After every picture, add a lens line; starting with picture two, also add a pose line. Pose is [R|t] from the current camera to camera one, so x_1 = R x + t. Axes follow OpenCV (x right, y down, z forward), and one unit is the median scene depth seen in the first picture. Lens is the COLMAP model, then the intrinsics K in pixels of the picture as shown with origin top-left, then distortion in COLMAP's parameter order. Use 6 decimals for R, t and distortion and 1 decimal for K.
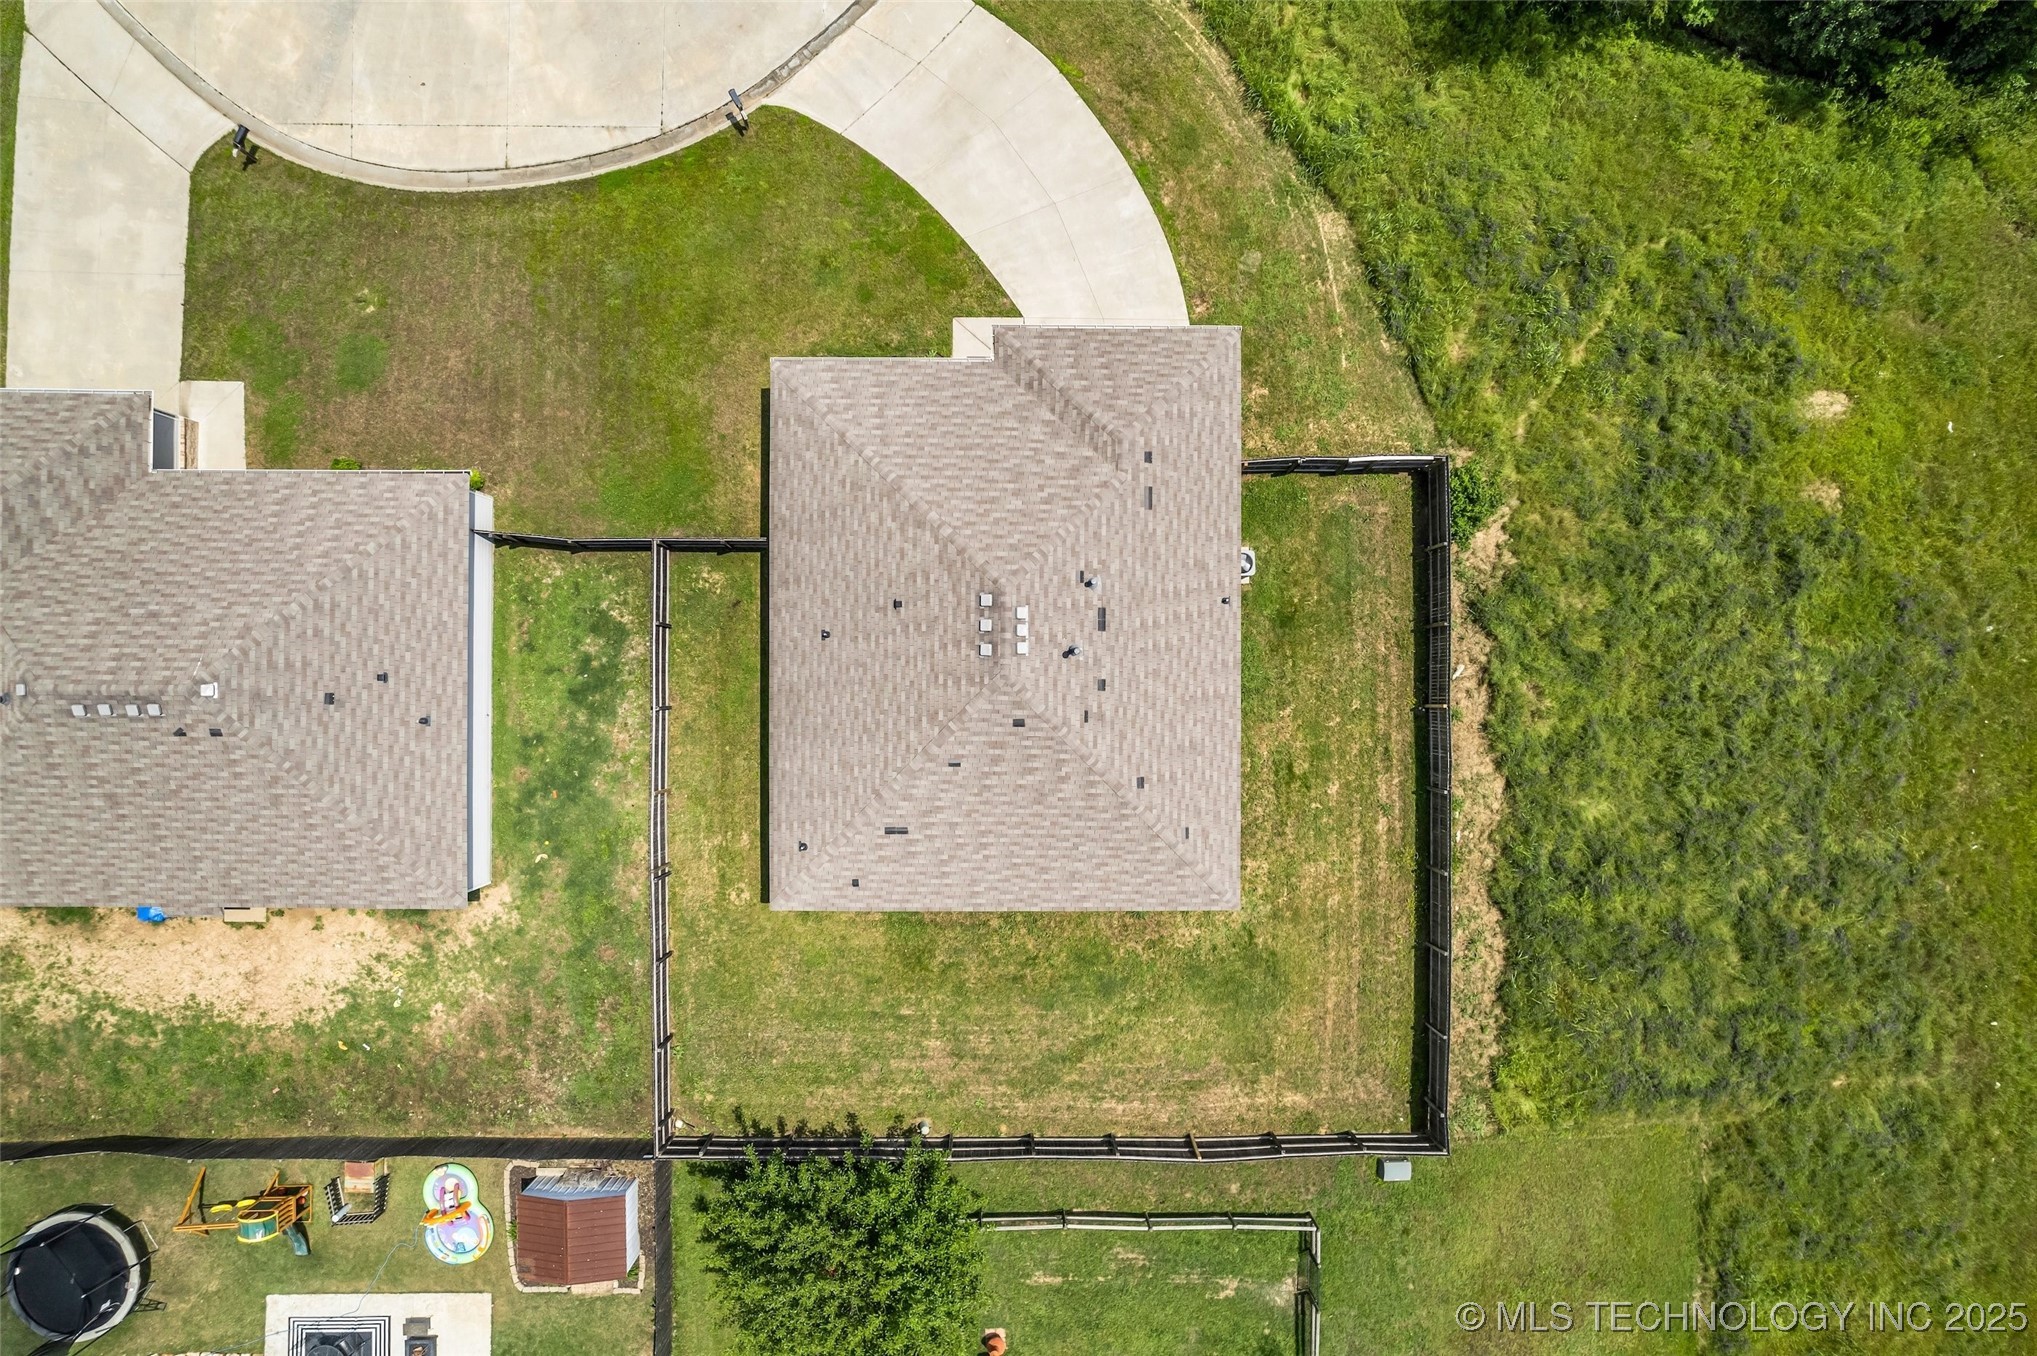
lens RADIAL K [[1314.8, 0, 1029.5], [0, 1314.8, 684.7], [0, 0, 1]] dist [-0.080981, 0.073095]
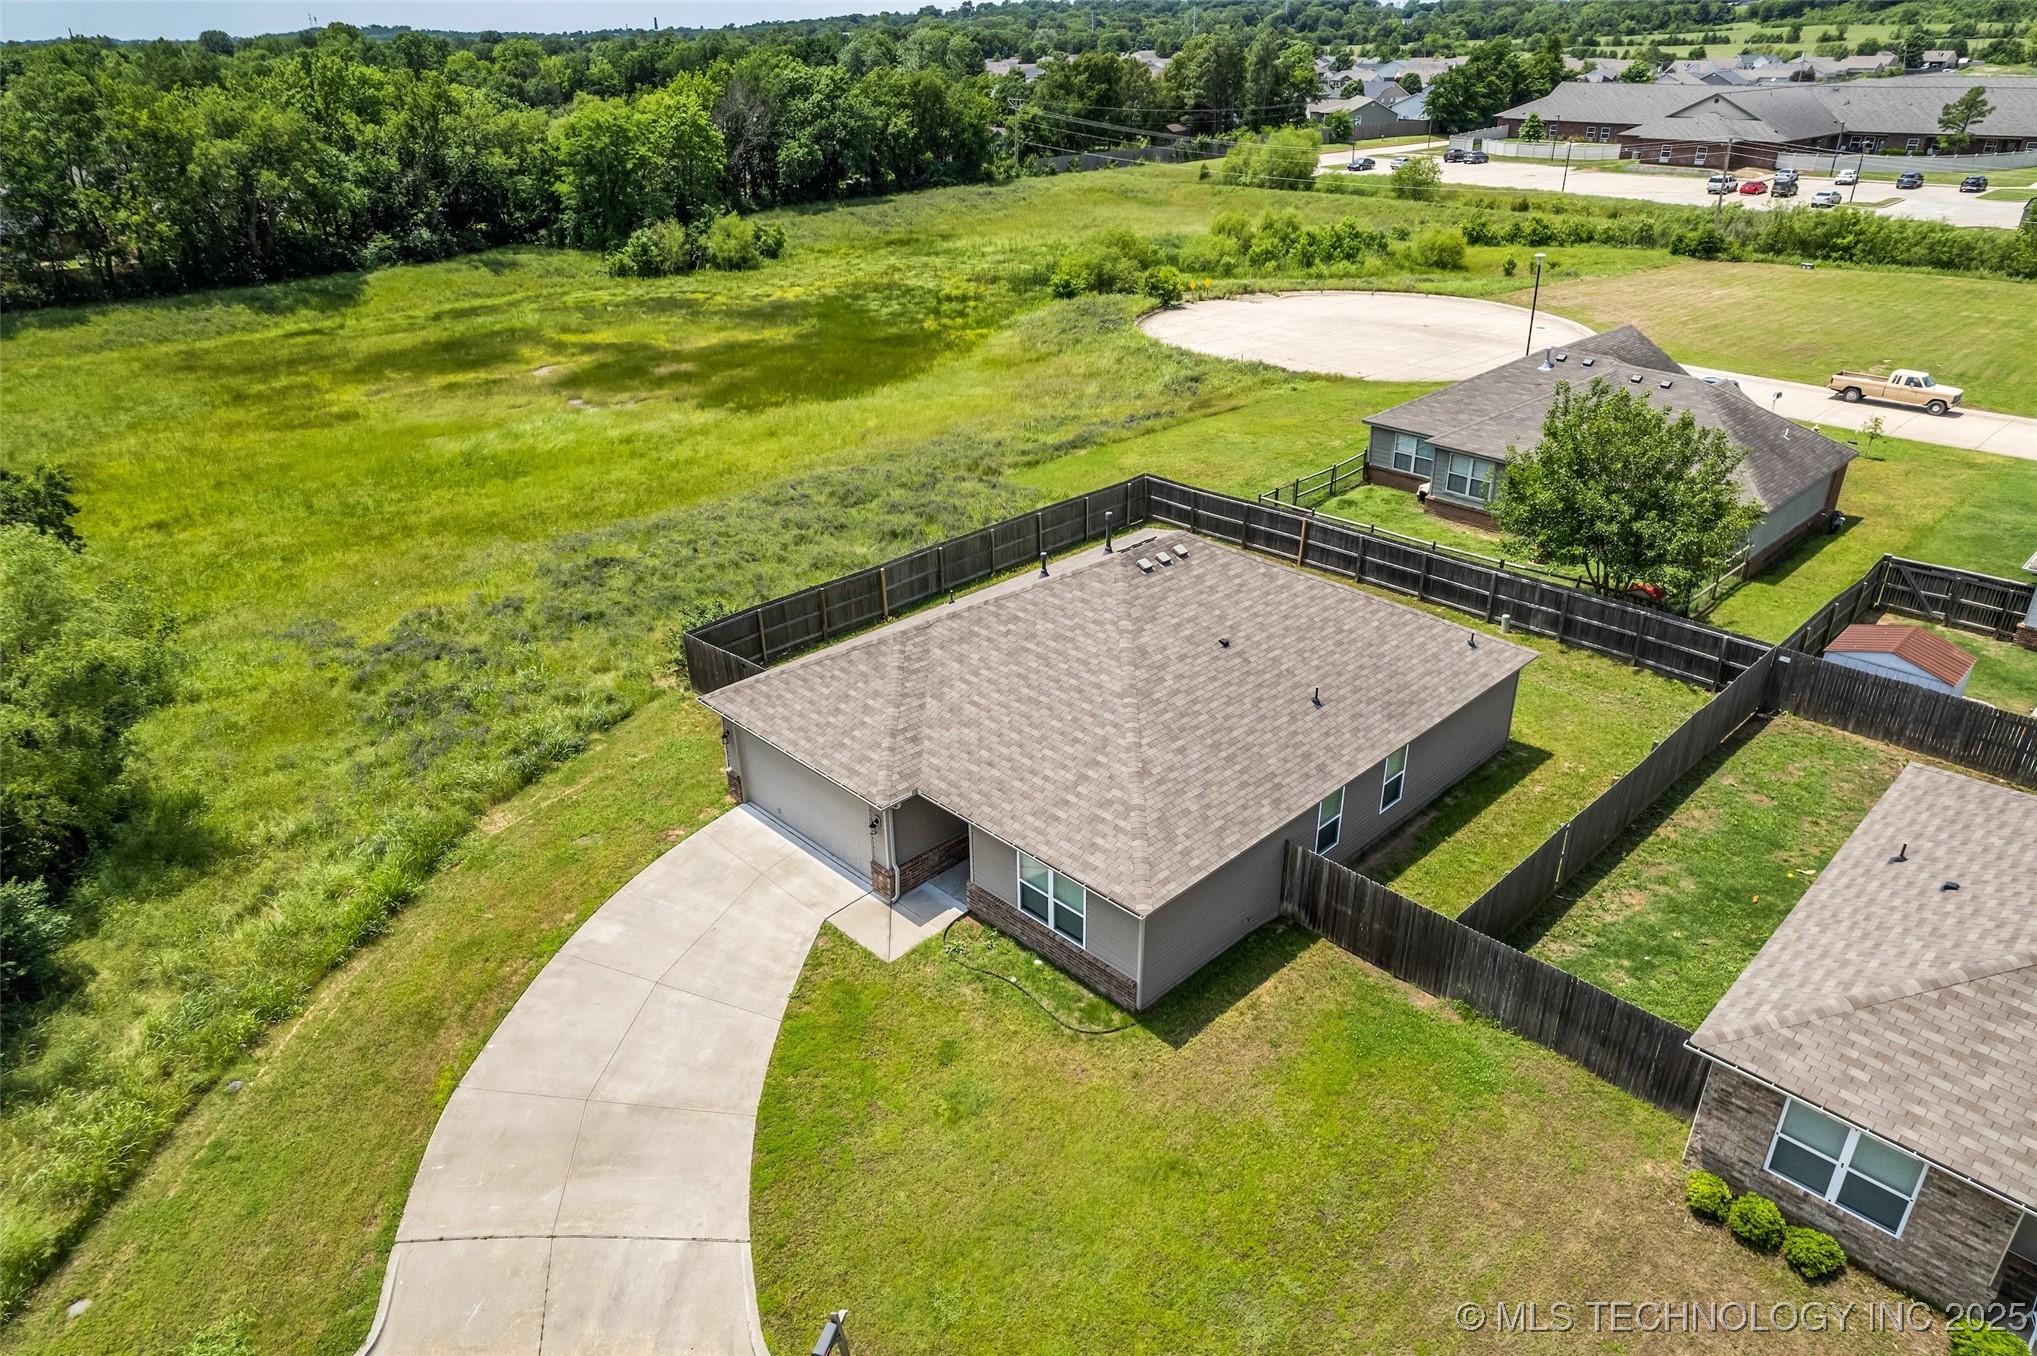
lens RADIAL K [[1314.8, 0, 1029.5], [0, 1314.8, 684.7], [0, 0, 1]] dist [-0.080981, 0.073095]
pose [[-0.704490, -0.330002, 0.628325, -0.485922], [0.709701, -0.322110, 0.626554, -0.605906], [-0.004374, 0.887324, 0.461126, 0.560467]]
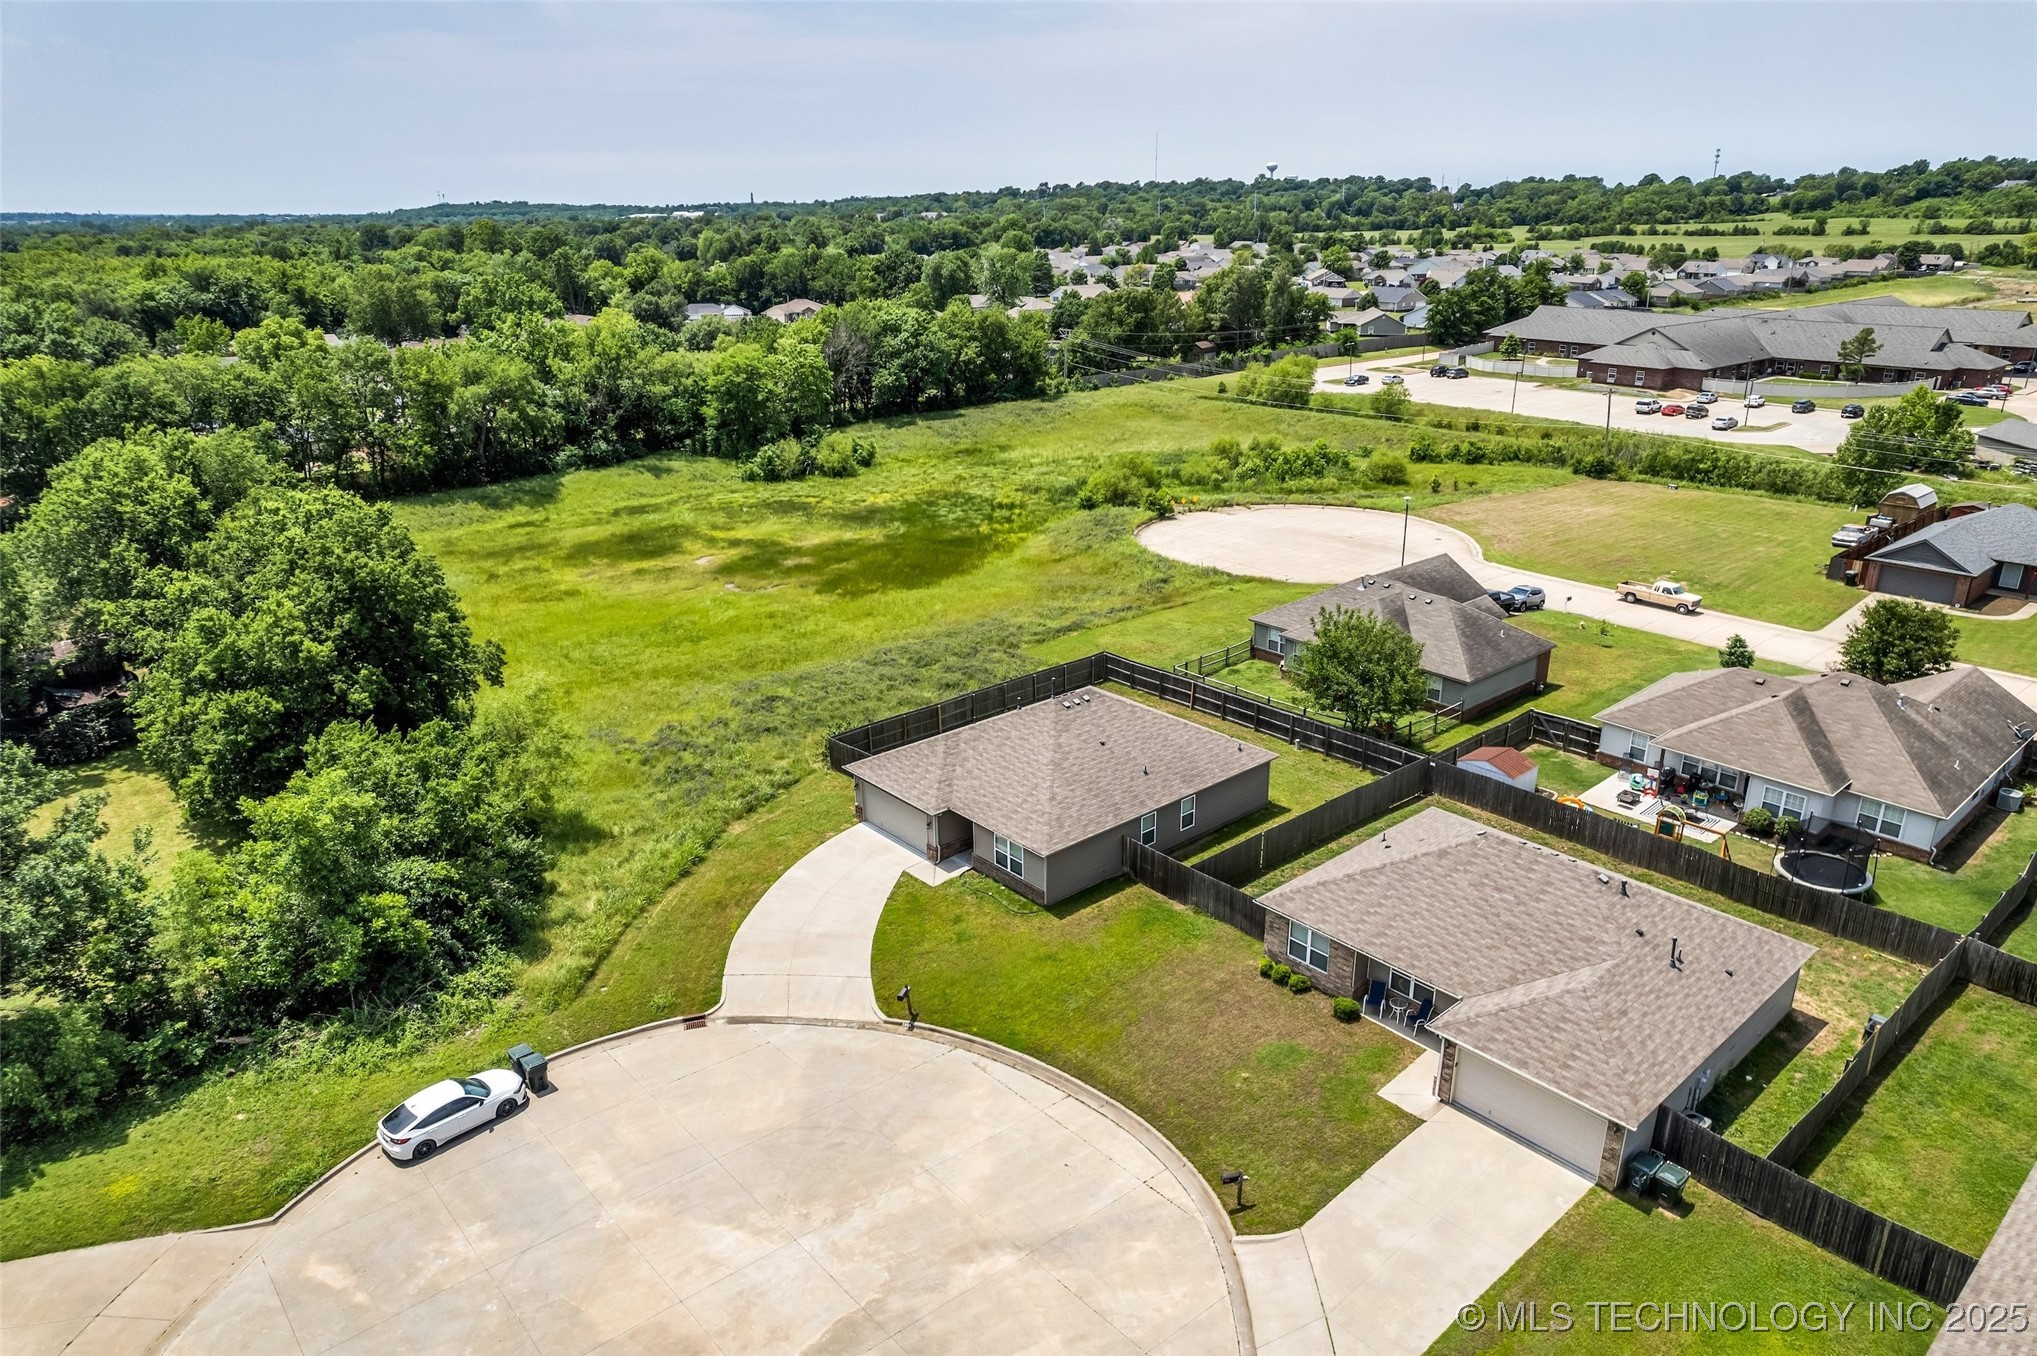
lens RADIAL K [[1314.8, 0, 1029.5], [0, 1314.8, 684.7], [0, 0, 1]] dist [-0.080981, 0.073095]
pose [[-0.664914, -0.271134, 0.695971, -1.074499], [0.746901, -0.234724, 0.622128, -1.048861], [-0.005319, 0.933483, 0.358582, 0.272552]]
